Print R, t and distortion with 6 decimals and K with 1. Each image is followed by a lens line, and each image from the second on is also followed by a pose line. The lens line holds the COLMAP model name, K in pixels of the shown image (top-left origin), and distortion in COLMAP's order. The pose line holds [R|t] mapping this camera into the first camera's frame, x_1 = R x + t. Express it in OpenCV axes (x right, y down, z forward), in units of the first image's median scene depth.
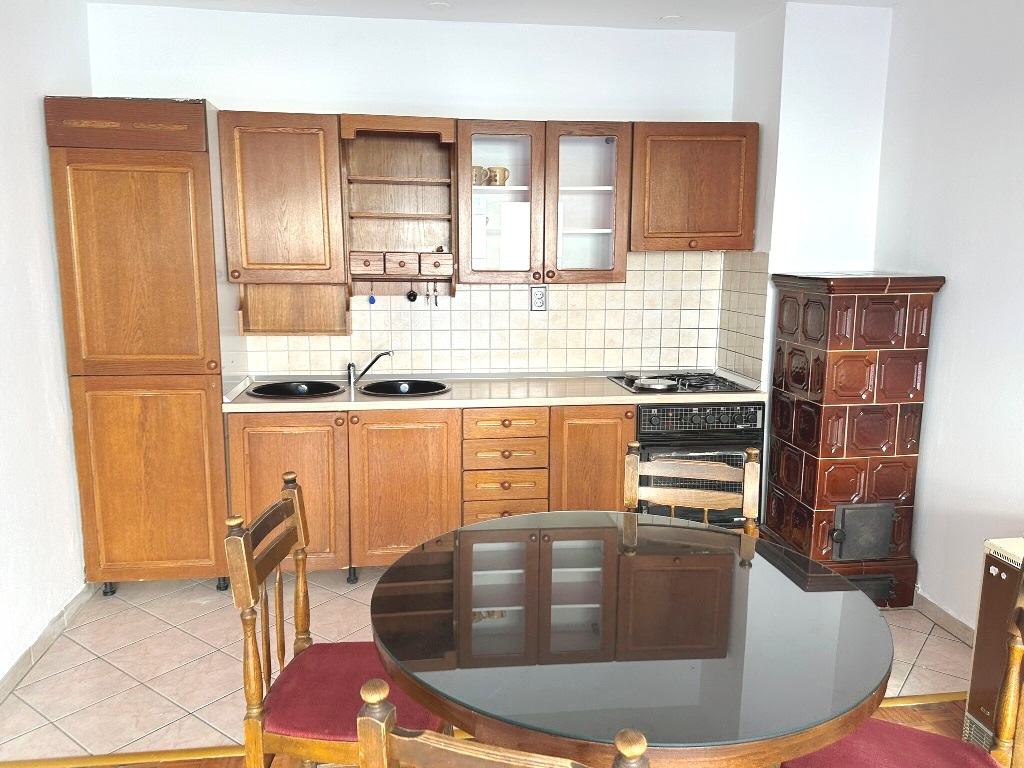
lens RADIAL K [[797.9, 0, 517.1], [0, 797.9, 393.3], [0, 0, 1]] dist [0.066677, -0.052534]
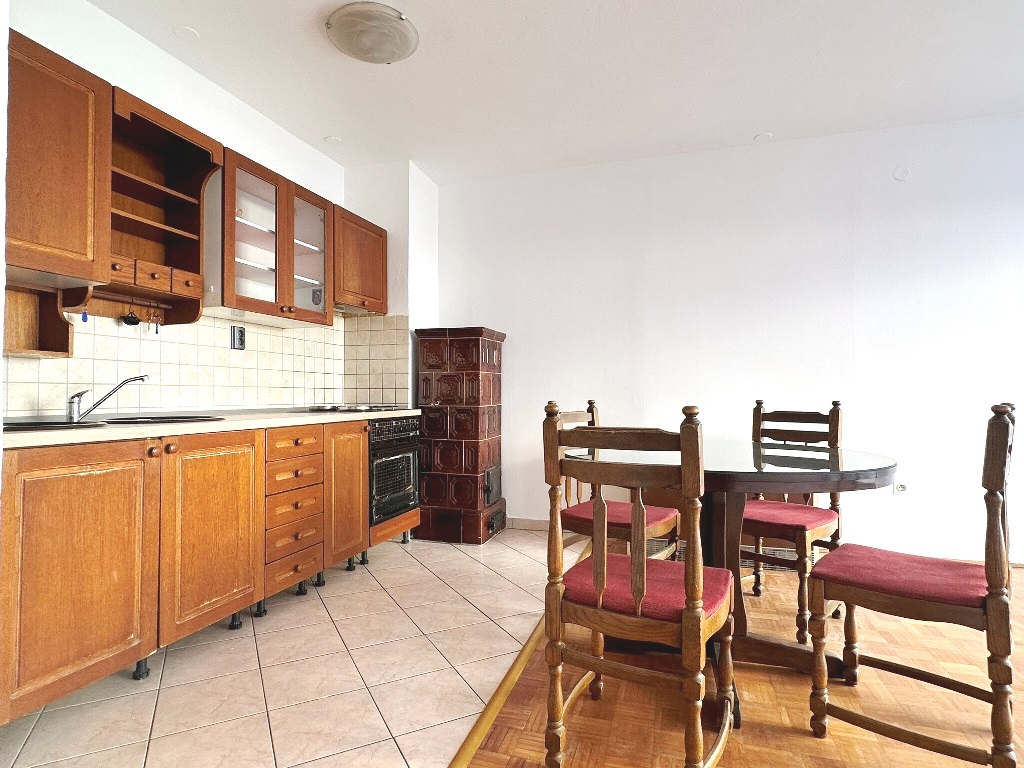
lens RADIAL K [[552.6, 0, 512.2], [0, 552.6, 379.8], [0, 0, 1]] dist [-0.010257, 0.000835]
pose [[0.430585, 0.014982, 0.902426, -0.526572], [0.163417, 0.982042, -0.094277, 0.069737], [-0.887633, 0.188066, 0.420404, 0.434611]]
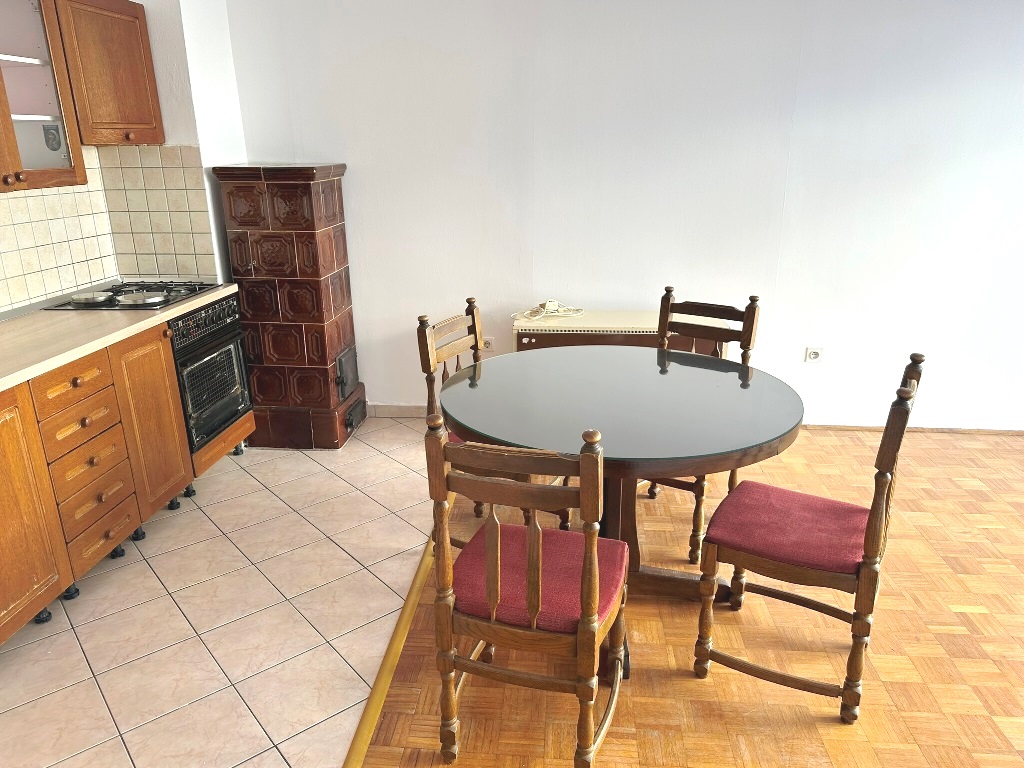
lens RADIAL K [[725.2, 0, 508.8], [0, 725.2, 388.0], [0, 0, 1]] dist [0.032253, -0.055207]
pose [[0.235668, -0.315090, 0.919336, -0.539520], [0.184552, 0.943277, 0.275986, -0.070068], [-0.954149, 0.104624, 0.280451, 0.412753]]
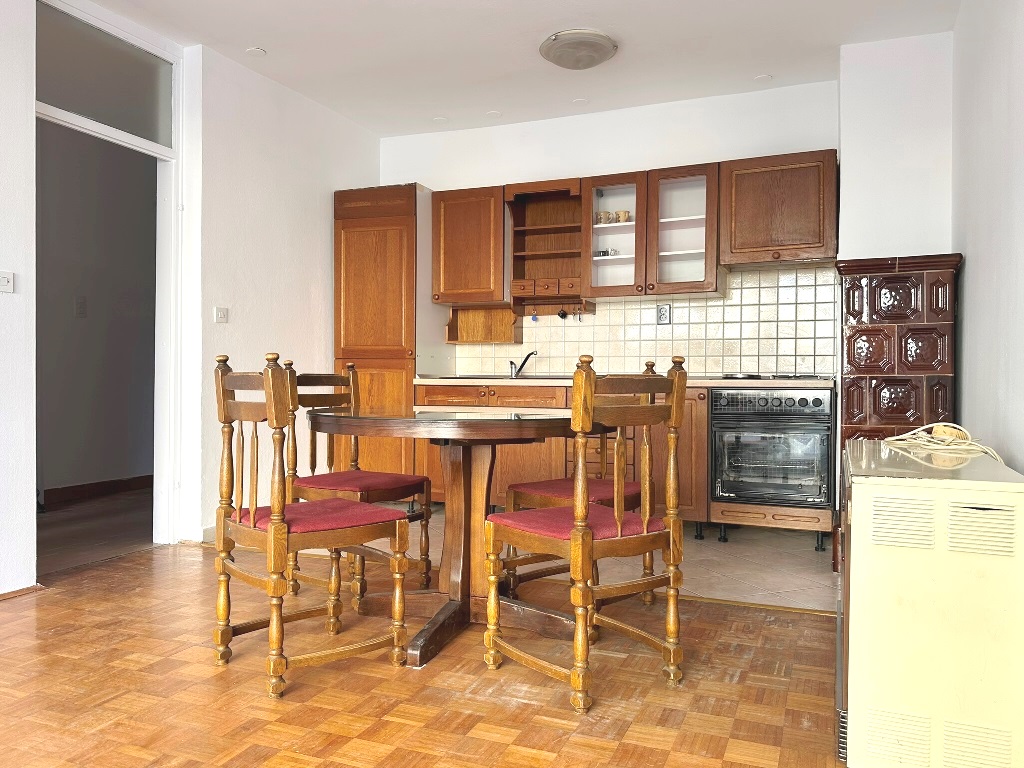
lens RADIAL K [[797.9, 0, 512.8], [0, 797.9, 383.9], [0, 0, 1]] dist [0.066677, -0.052534]
pose [[0.862324, 0.001936, -0.506353, 0.500256], [-0.089278, 0.984908, -0.148275, 0.209437], [0.498424, 0.173068, 0.849483, -0.145573]]
